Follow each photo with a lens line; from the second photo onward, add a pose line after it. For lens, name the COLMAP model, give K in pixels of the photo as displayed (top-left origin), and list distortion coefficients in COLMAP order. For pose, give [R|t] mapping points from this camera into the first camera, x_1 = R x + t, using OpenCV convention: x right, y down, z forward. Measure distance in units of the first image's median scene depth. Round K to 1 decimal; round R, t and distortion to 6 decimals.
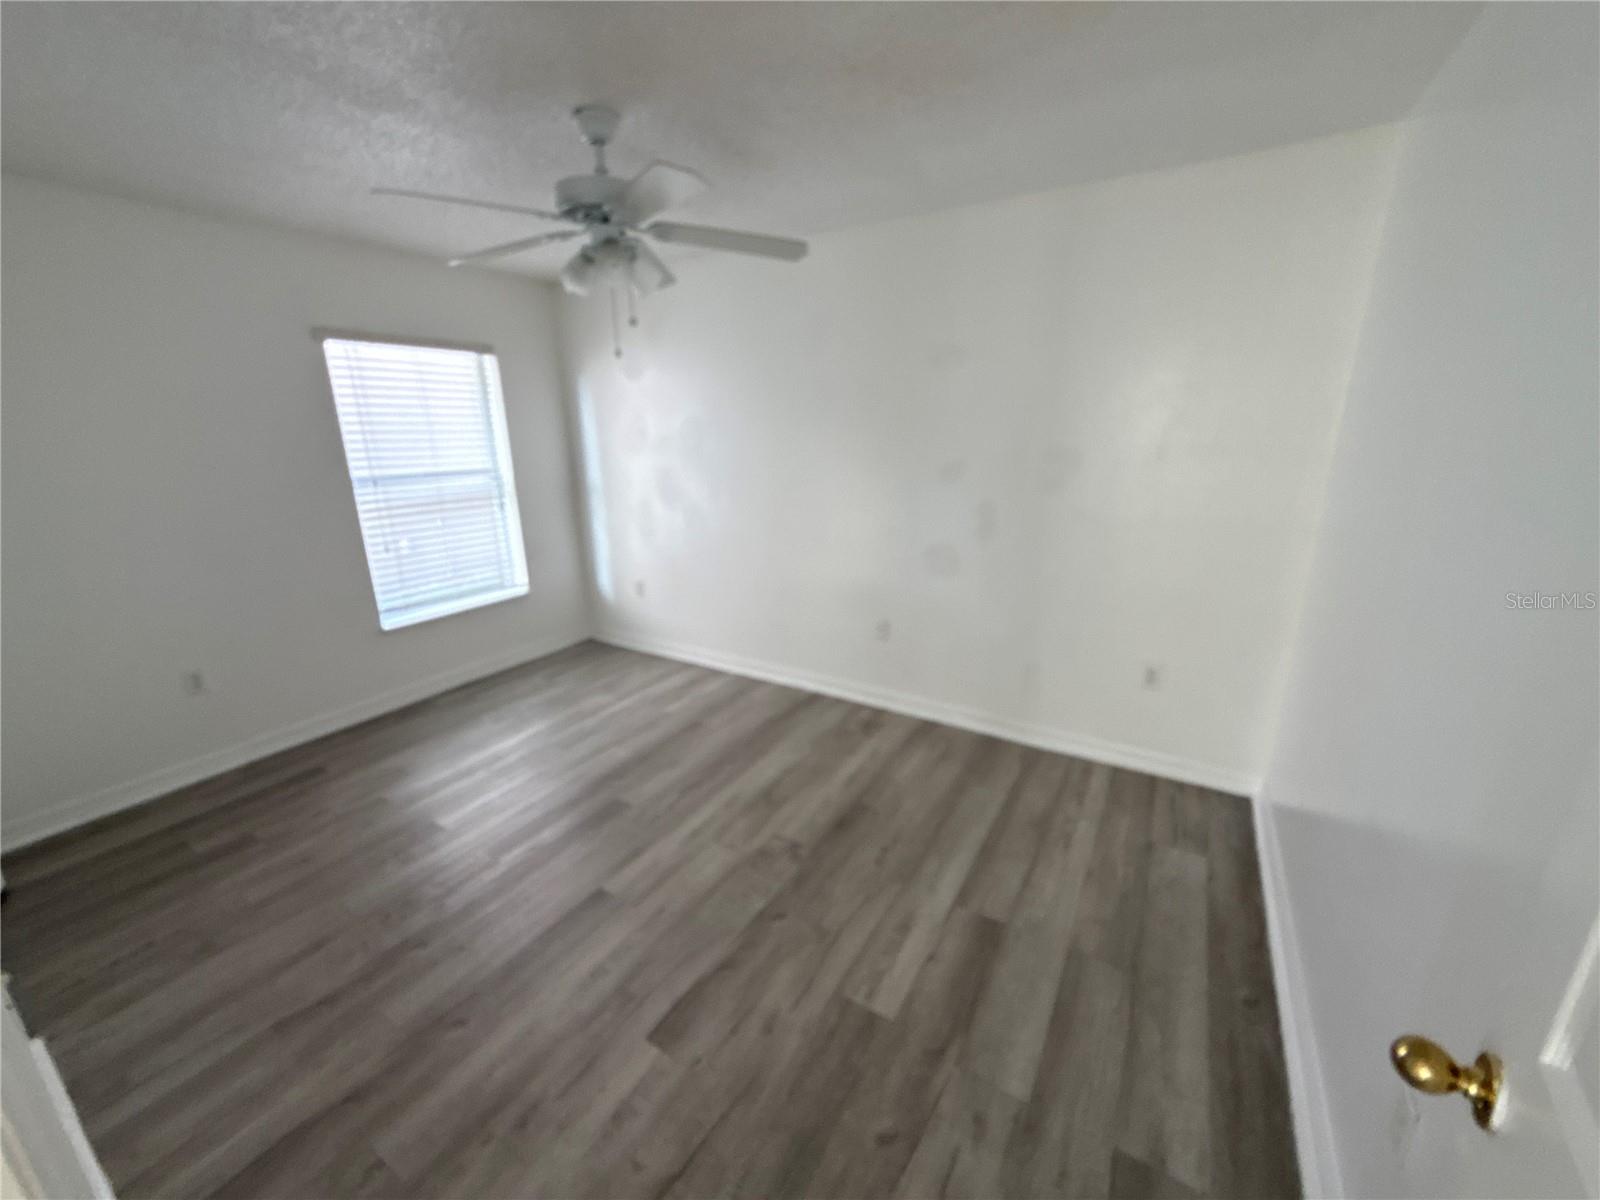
lens RADIAL K [[624.2, 0, 800.0], [0, 624.2, 600.0], [0, 0, 1]] dist [0.004613, -0.000443]
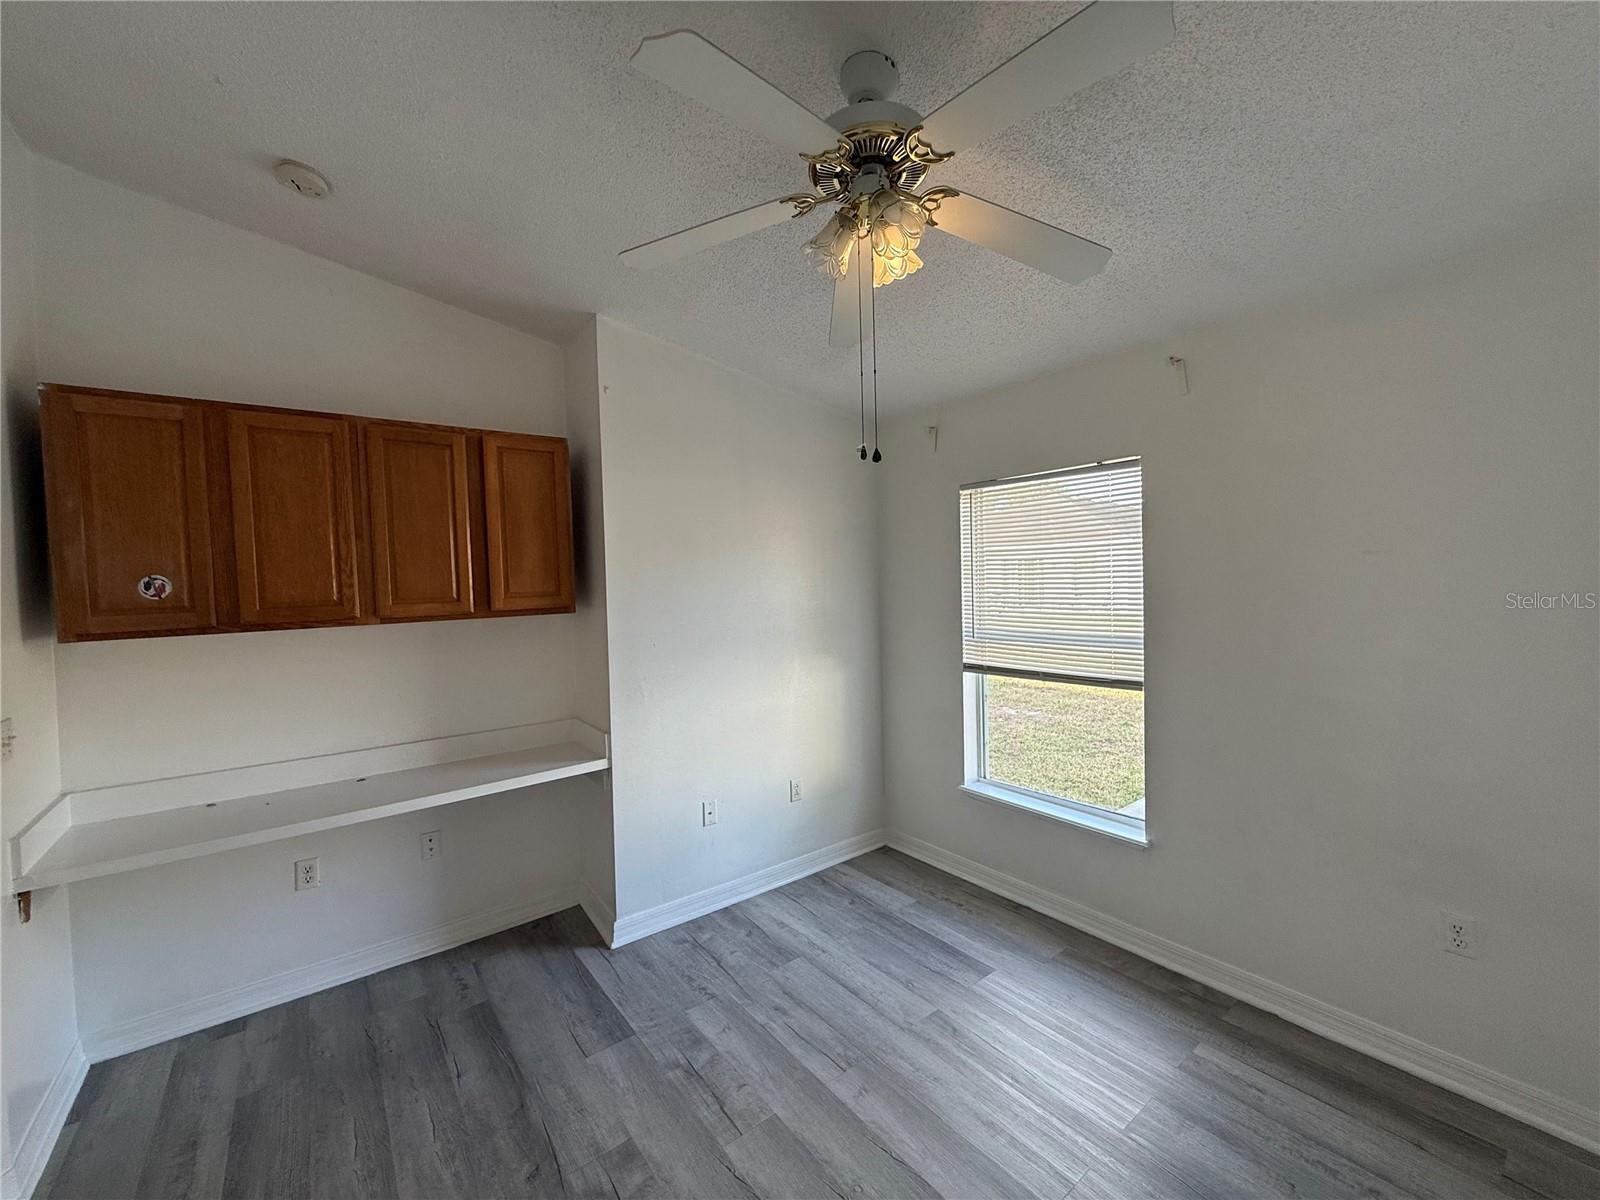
lens RADIAL K [[639.6, 0, 800.0], [0, 639.6, 600.0], [0, 0, 1]] dist [0.002811, -0.000031]
pose [[-0.368513, 0.053259, -0.928096, 0.369047], [-0.222392, 0.964318, 0.143642, -0.403874], [0.902629, 0.259335, -0.343519, 1.399202]]
